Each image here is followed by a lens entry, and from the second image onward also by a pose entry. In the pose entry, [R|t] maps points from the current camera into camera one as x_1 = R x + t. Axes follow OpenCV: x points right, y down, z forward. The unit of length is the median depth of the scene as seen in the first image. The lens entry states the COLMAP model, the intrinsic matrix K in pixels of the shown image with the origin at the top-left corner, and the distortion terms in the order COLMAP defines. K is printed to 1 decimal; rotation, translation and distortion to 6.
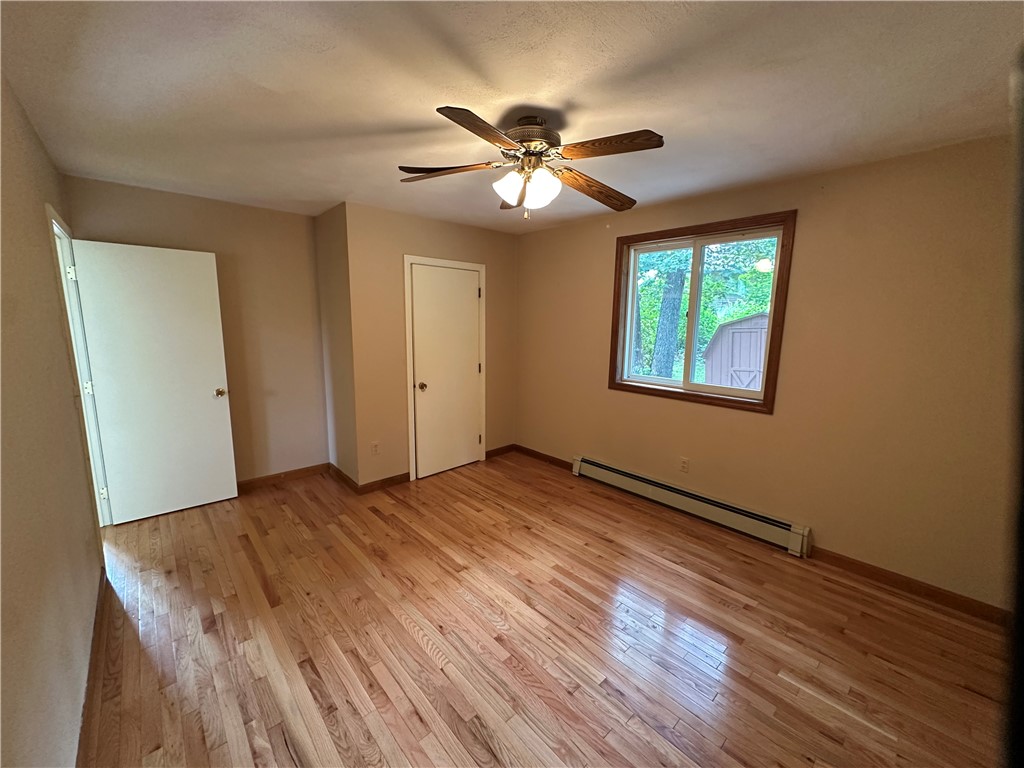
lens RADIAL K [[408.3, 0, 512.0], [0, 408.3, 383.1], [0, 0, 1]] dist [-0.004322, 0.000953]
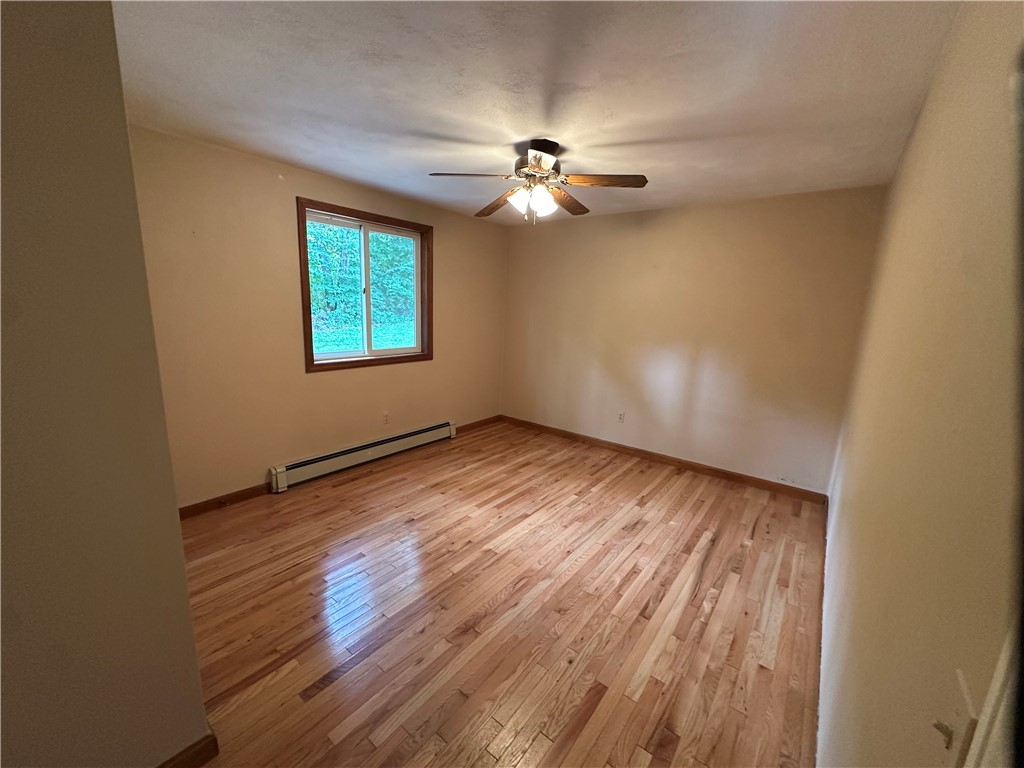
lens RADIAL K [[408.3, 0, 509.9], [0, 408.3, 382.9], [0, 0, 1]] dist [-0.004322, 0.000953]
pose [[-0.159482, -0.205683, 0.965536, -1.022824], [0.114647, 0.967578, 0.225054, -0.168936], [-0.980521, 0.146588, -0.130730, 1.035196]]
